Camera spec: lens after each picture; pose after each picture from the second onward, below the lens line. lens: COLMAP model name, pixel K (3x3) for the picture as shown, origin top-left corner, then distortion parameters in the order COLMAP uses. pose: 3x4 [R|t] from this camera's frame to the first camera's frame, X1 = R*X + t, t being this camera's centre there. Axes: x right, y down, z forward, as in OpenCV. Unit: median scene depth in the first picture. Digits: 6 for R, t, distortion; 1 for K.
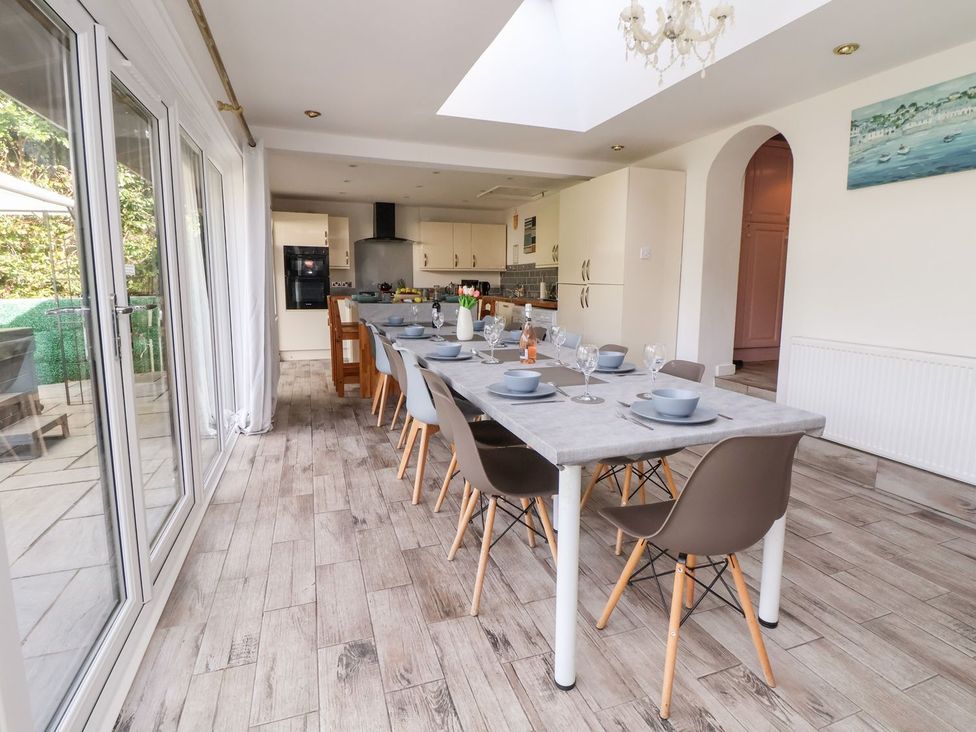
lens RADIAL K [[517.2, 0, 488.2], [0, 517.2, 352.7], [0, 0, 1]] dist [-0.002036, -0.012376]
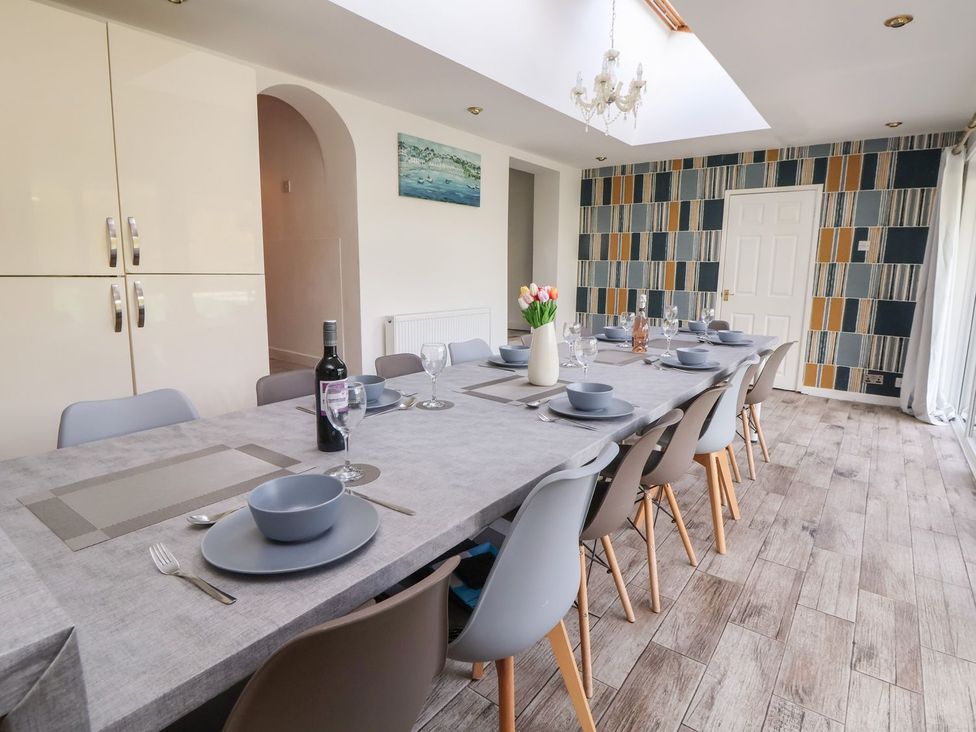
lens RADIAL K [[517.2, 0, 488.2], [0, 517.2, 352.7], [0, 0, 1]] dist [-0.002036, -0.012376]
pose [[-0.553501, -0.152103, 0.818841, -0.606212], [0.095052, 0.965221, 0.243545, -0.263327], [-0.827406, 0.212635, -0.519793, 1.783320]]
